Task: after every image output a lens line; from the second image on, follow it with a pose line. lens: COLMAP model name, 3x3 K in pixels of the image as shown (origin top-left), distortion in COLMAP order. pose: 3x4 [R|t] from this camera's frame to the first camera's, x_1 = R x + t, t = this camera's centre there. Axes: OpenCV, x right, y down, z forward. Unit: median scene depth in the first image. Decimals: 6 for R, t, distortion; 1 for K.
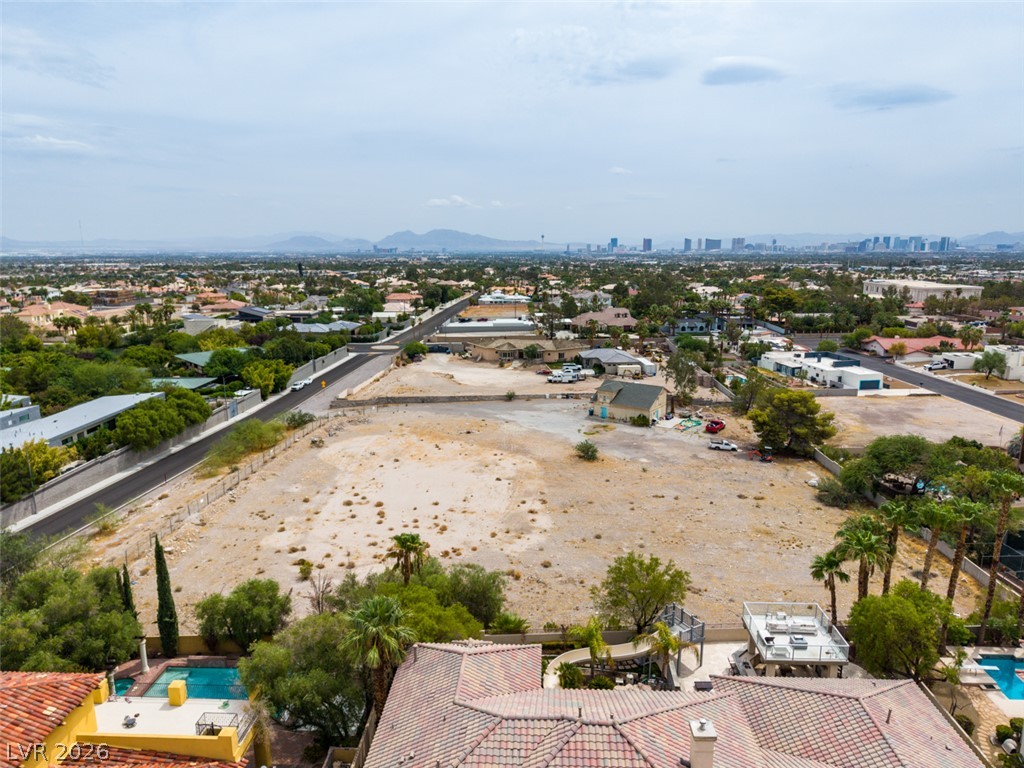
lens RADIAL K [[683.0, 0, 512.0], [0, 683.0, 384.0], [0, 0, 1]] dist [0.046152, -0.053415]
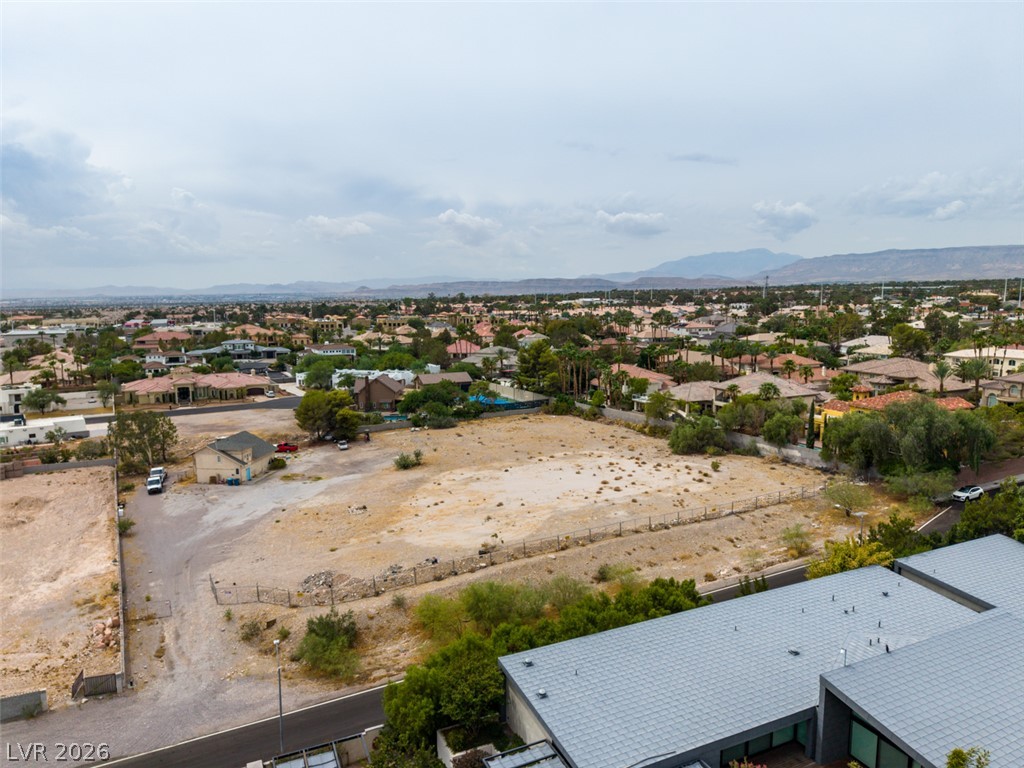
lens RADIAL K [[683.0, 0, 512.0], [0, 683.0, 384.0], [0, 0, 1]] dist [0.046152, -0.053415]
pose [[-0.462739, -0.107978, 0.879894, -0.819254], [0.190775, 0.957169, 0.217790, -0.204413], [-0.865723, 0.268642, -0.422320, 1.121956]]
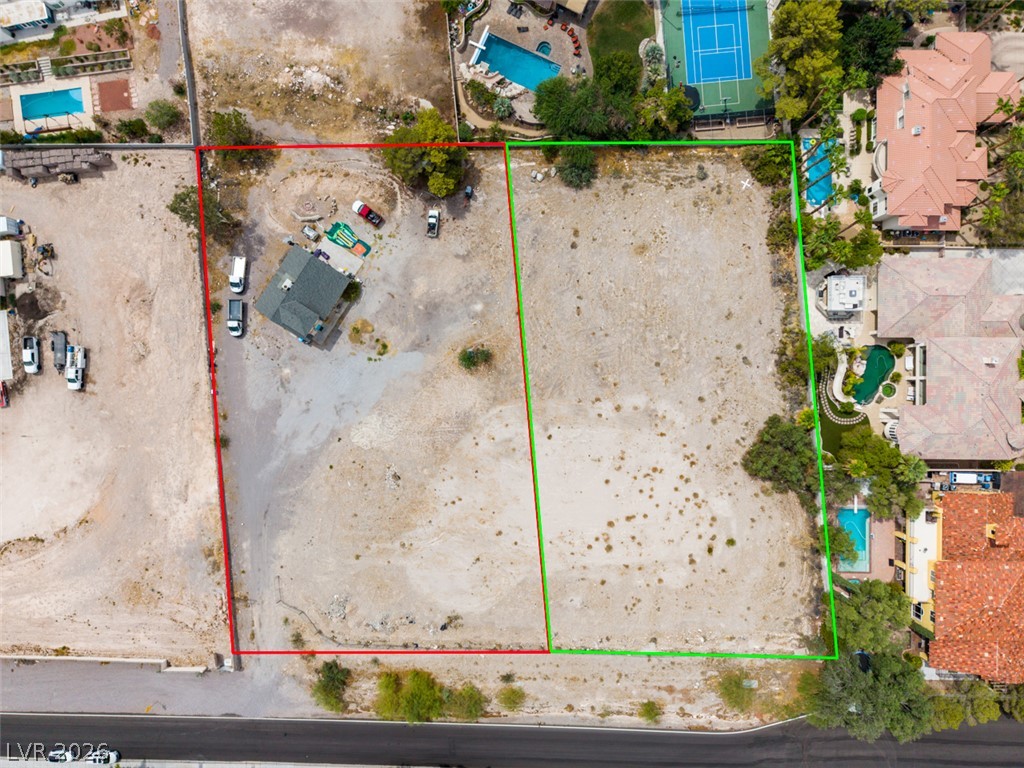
lens RADIAL K [[683.0, 0, 512.0], [0, 683.0, 384.0], [0, 0, 1]] dist [0.046152, -0.053415]
pose [[-0.037197, -0.999281, 0.007327, 0.052141], [0.212093, -0.000730, 0.977249, -0.805973], [-0.976541, 0.037905, 0.211968, 0.621216]]
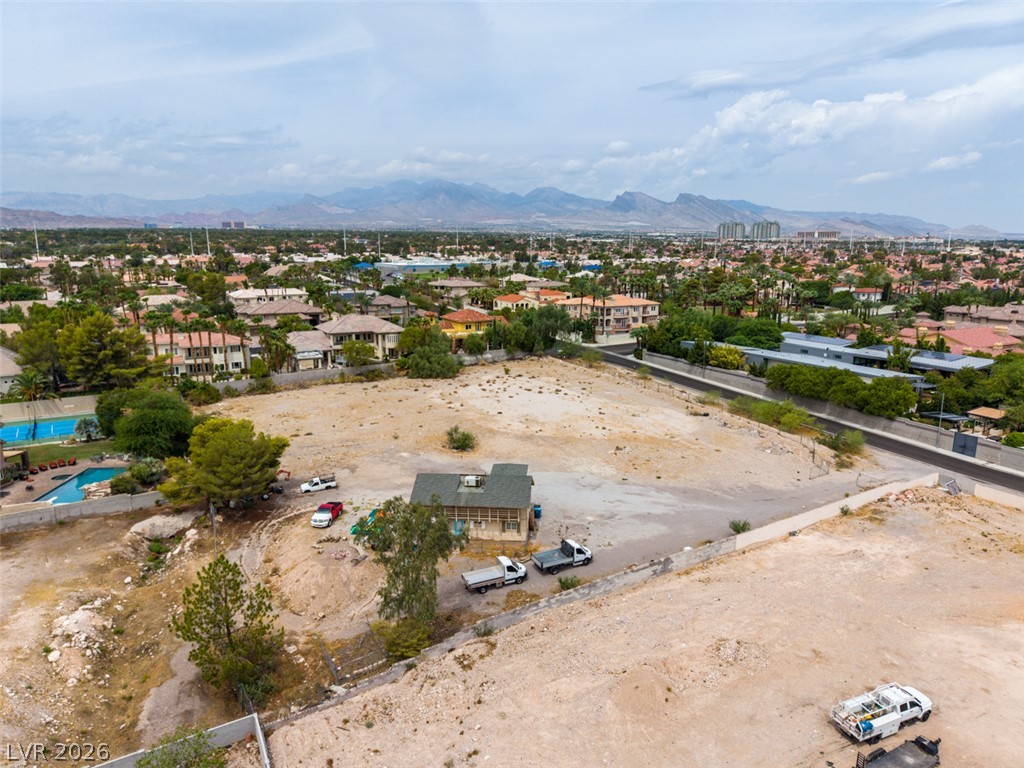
lens RADIAL K [[683.0, 0, 512.0], [0, 683.0, 384.0], [0, 0, 1]] dist [0.046152, -0.053415]
pose [[-0.863141, 0.107654, -0.493354, 0.448346], [-0.098370, 0.922445, 0.373388, -0.298127], [0.495289, 0.370817, -0.785610, 1.533188]]
